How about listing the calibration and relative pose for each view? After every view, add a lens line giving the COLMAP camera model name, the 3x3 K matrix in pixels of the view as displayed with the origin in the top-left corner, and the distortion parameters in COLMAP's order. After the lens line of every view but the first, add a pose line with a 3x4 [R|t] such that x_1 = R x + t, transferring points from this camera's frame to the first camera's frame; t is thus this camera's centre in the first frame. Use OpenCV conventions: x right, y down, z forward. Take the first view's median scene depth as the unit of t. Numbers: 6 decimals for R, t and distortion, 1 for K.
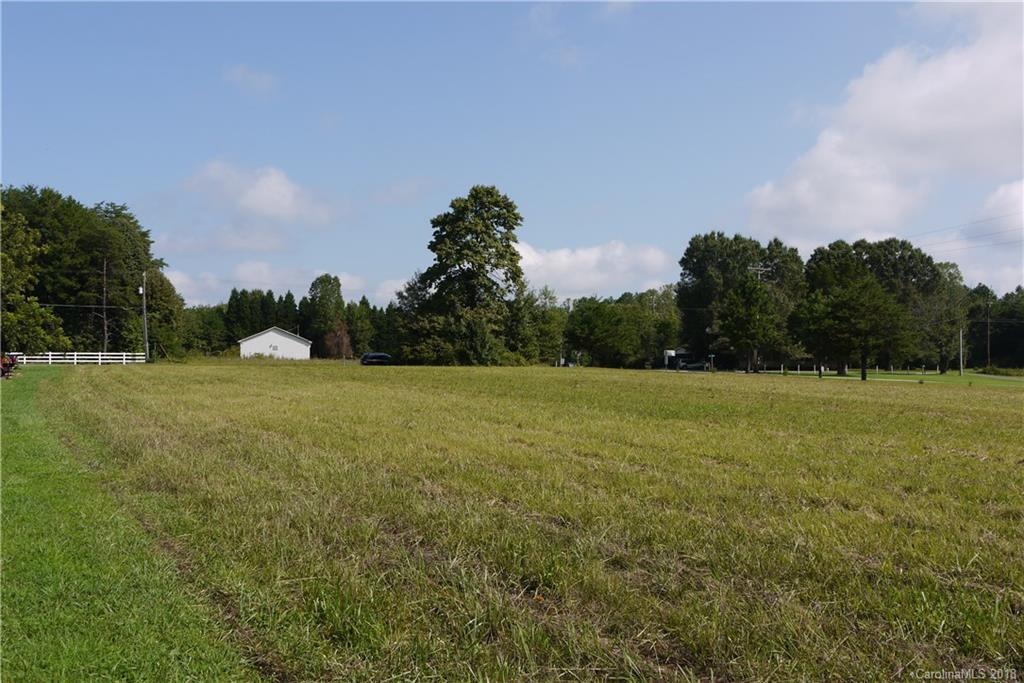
lens RADIAL K [[1008.5, 0, 512.0], [0, 1008.5, 341.5], [0, 0, 1]] dist [-0.005256, -0.013636]
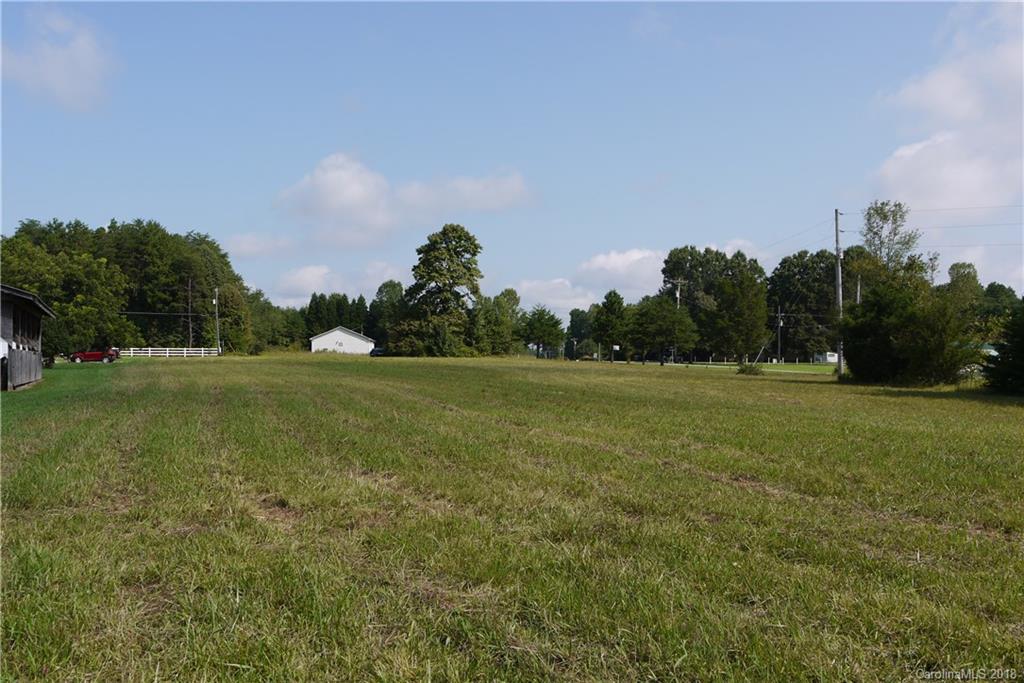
lens RADIAL K [[1072.6, 0, 512.0], [0, 1072.6, 341.5], [0, 0, 1]] dist [0.013657, -0.022050]
pose [[0.991455, -0.002115, -0.130433, 0.201971], [0.002674, 0.999988, 0.004113, -0.002385], [0.130422, -0.004427, 0.991449, -0.351173]]
